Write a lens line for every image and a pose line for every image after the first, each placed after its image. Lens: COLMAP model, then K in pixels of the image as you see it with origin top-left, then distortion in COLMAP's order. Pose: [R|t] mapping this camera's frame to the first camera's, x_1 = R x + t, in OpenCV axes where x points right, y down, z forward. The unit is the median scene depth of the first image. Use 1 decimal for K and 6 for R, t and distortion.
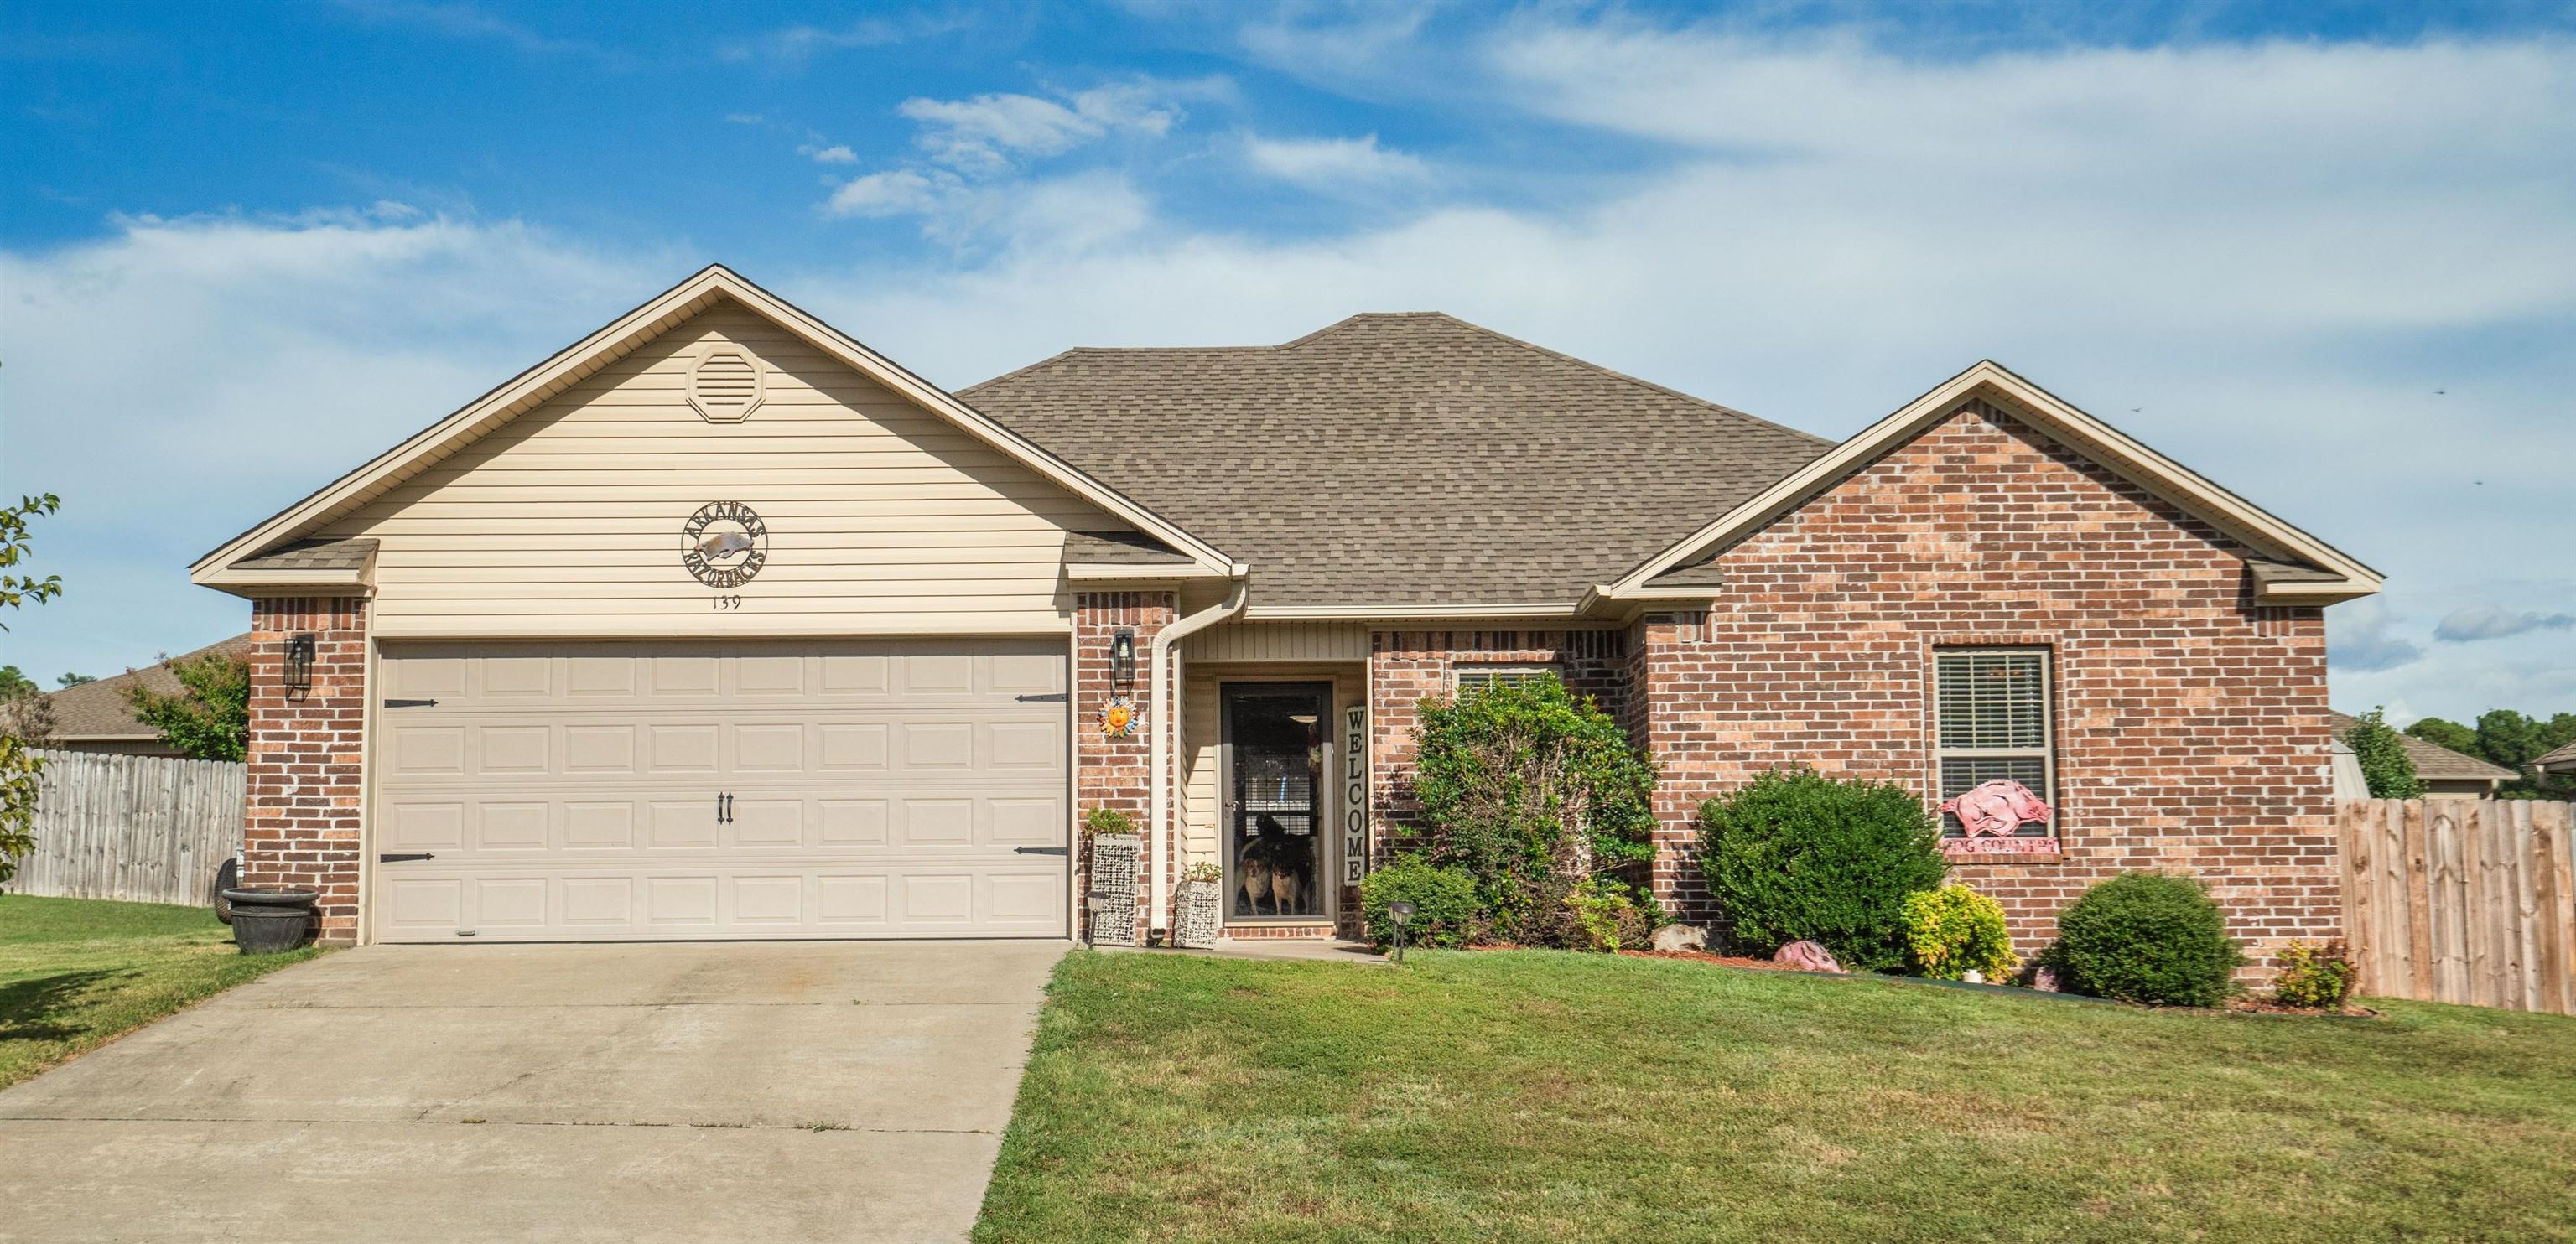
lens RADIAL K [[2962.4, 0, 1278.3], [0, 2962.4, 614.7], [0, 0, 1]] dist [0.051443, 0.000000]
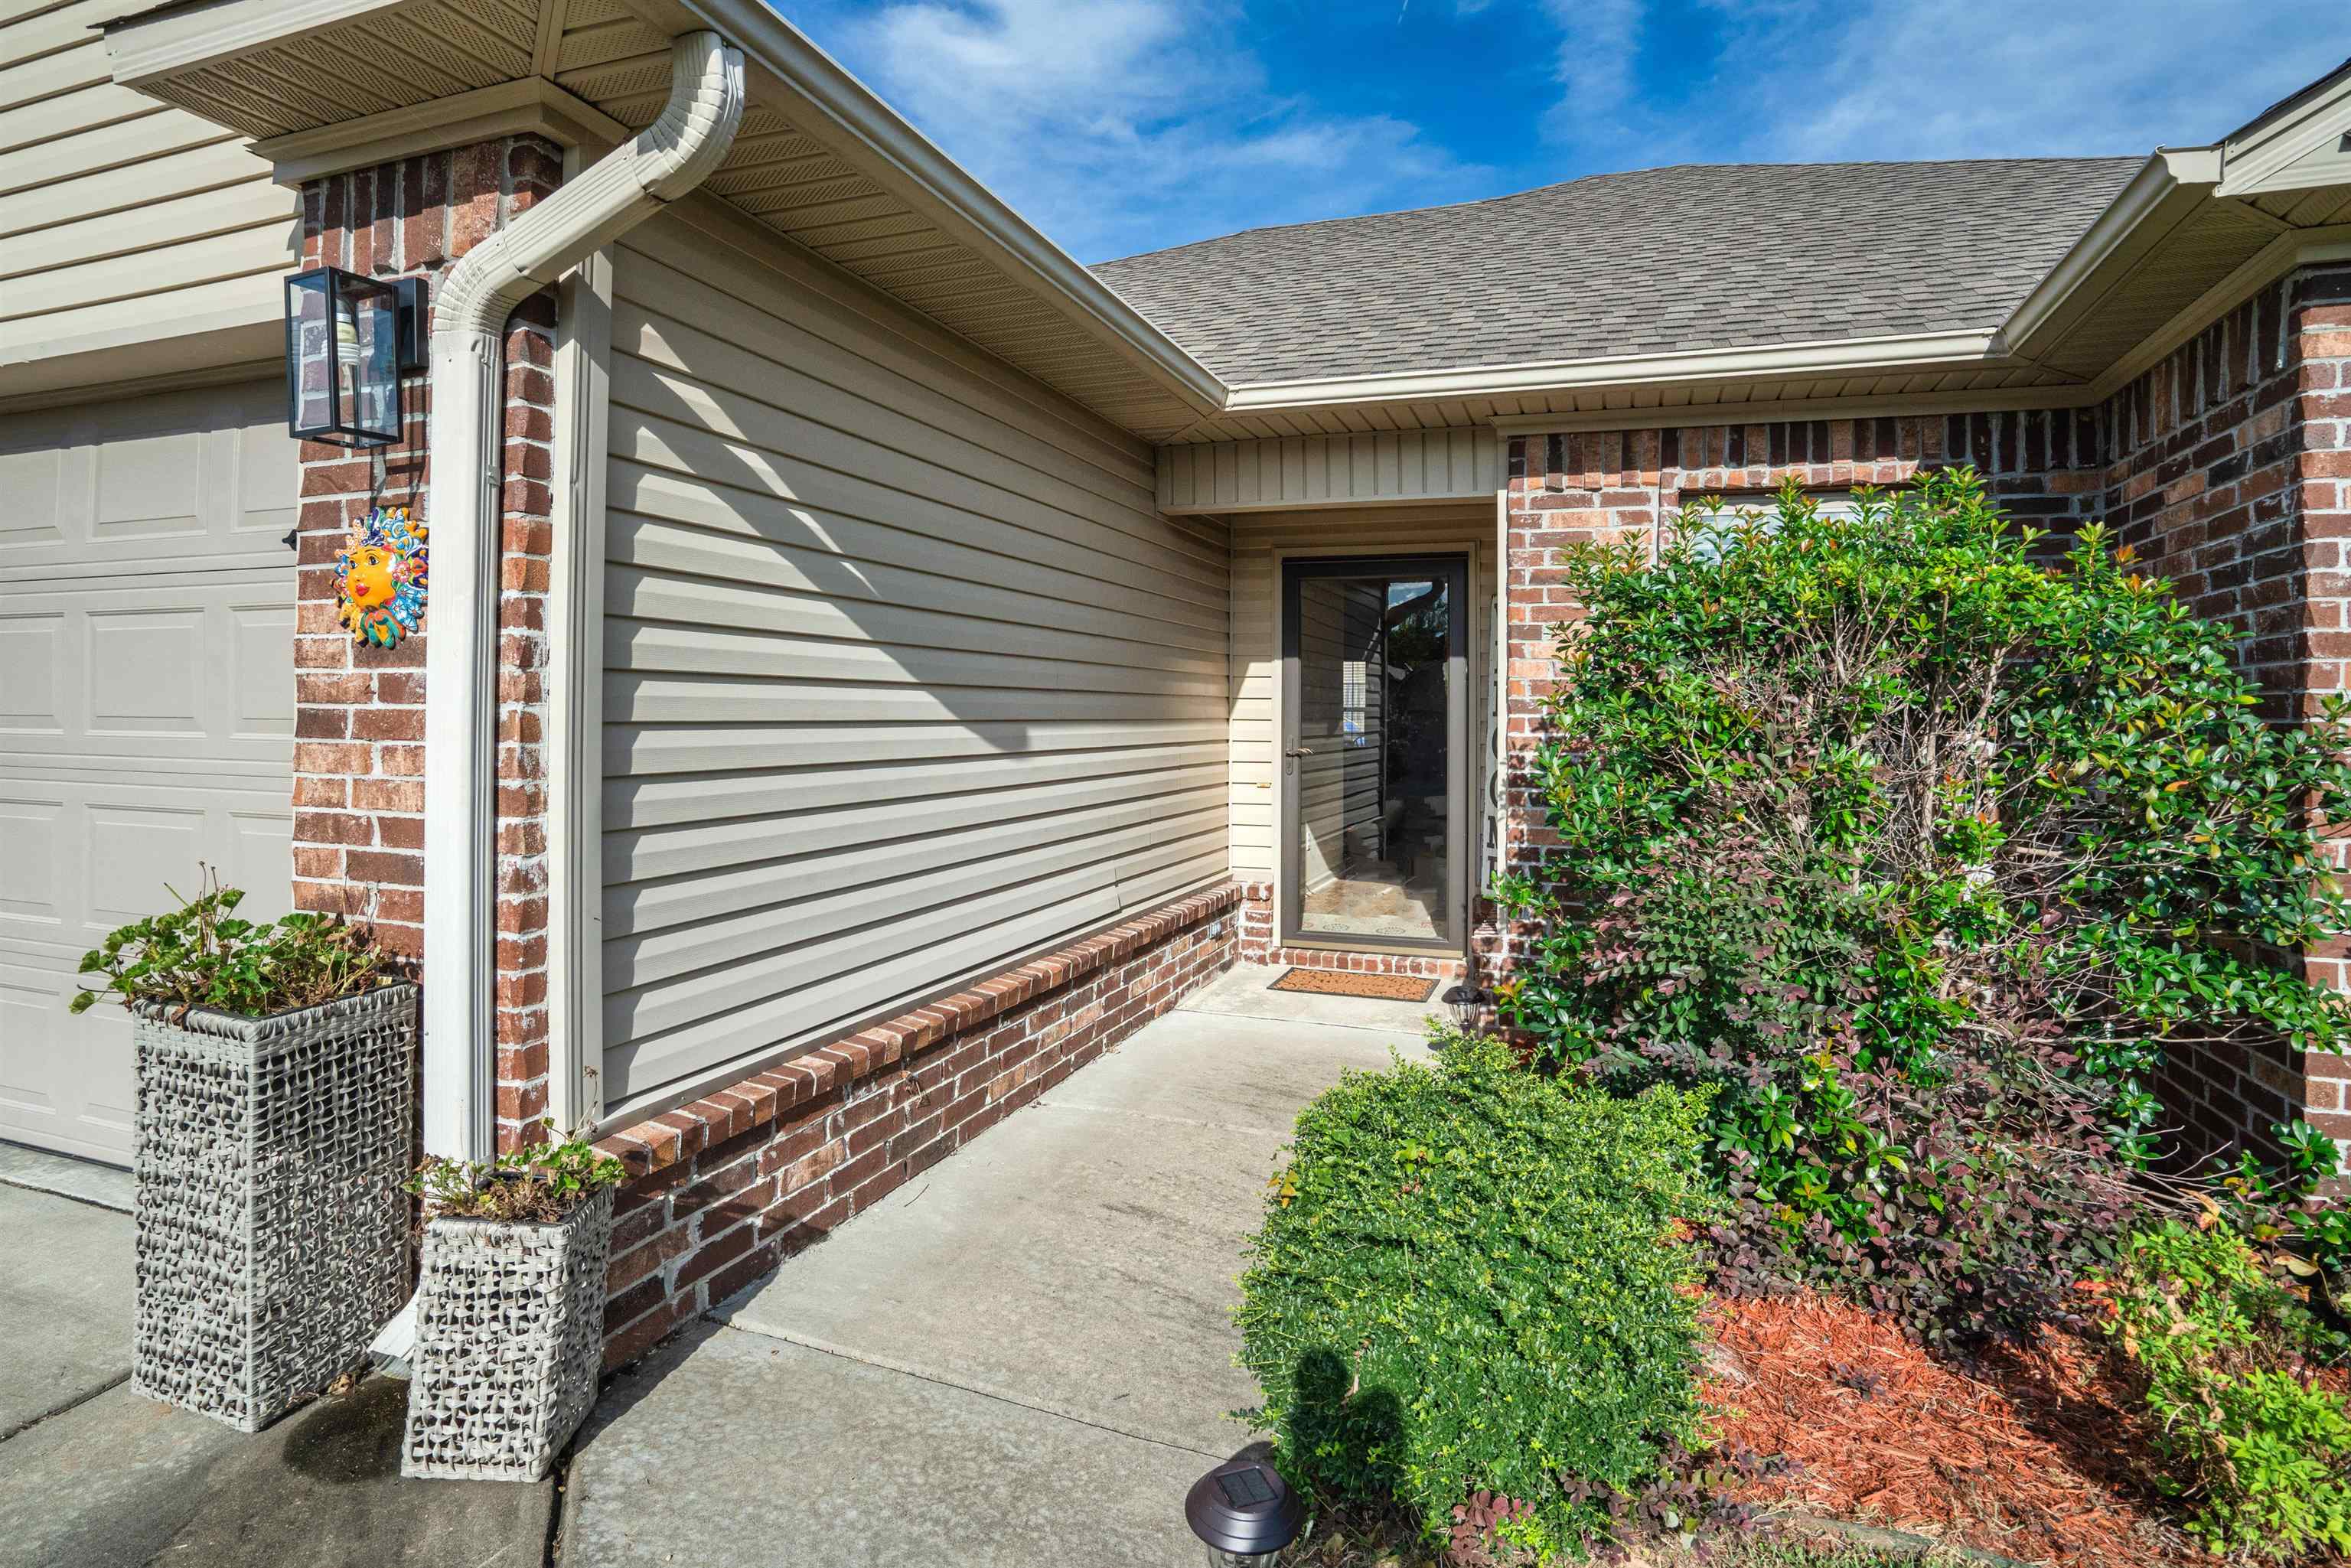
lens RADIAL K [[1067.9, 0, 1246.4], [0, 1067.9, 688.1], [0, 0, 1]] dist [-0.038369, 0.000447]
pose [[0.936737, 0.019030, -0.349516, 0.056577], [0.008889, 0.996906, 0.078101, 0.035229], [0.349921, -0.076267, 0.933670, 0.853999]]
